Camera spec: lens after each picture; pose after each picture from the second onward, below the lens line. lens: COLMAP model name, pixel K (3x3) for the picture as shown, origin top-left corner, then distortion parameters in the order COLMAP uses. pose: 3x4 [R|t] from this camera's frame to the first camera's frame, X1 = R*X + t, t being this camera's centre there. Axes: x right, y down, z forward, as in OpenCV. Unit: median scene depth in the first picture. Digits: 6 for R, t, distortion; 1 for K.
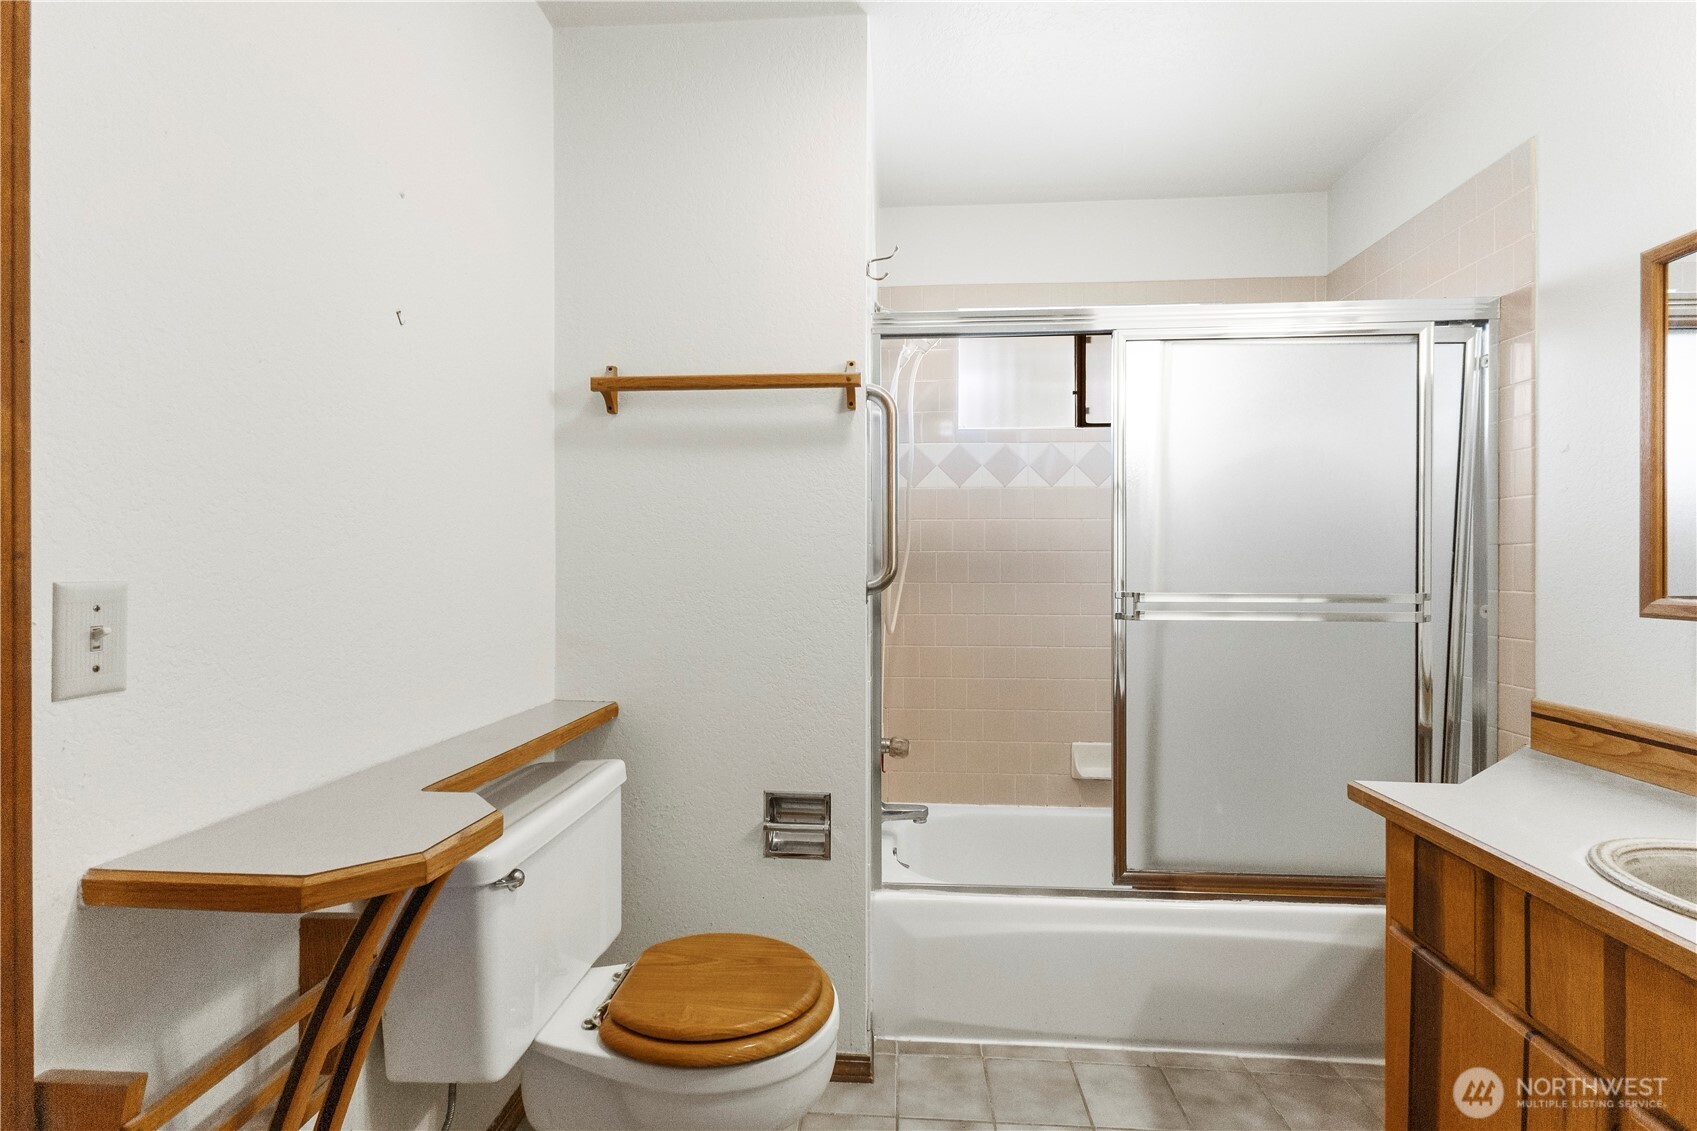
lens RADIAL K [[748.5, 0, 845.7], [0, 748.5, 565.9], [0, 0, 1]] dist [0.005849, -0.000079]
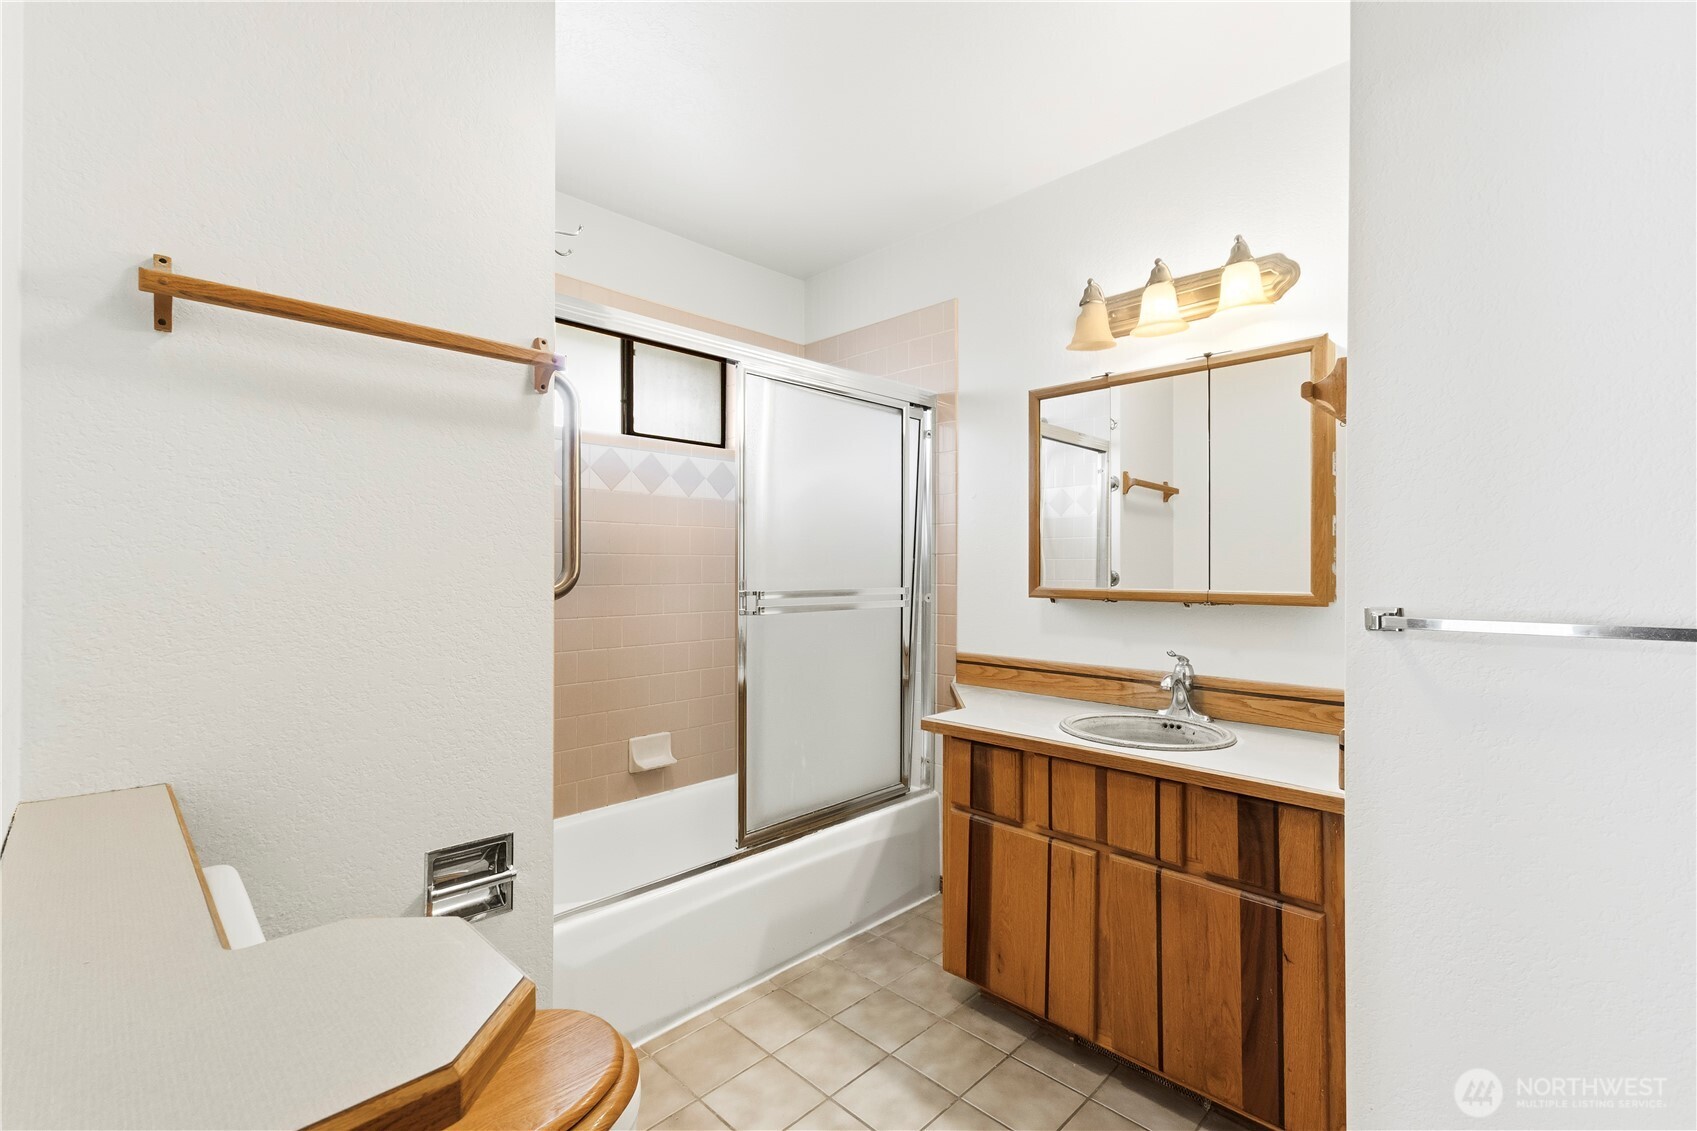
lens RADIAL K [[748.5, 0, 845.7], [0, 748.5, 565.9], [0, 0, 1]] dist [0.005849, -0.000079]
pose [[0.648560, 0.001214, 0.761163, -0.430092], [0.000637, 0.999998, -0.002138, -0.001429], [-0.761164, 0.001872, 0.648557, 0.147608]]
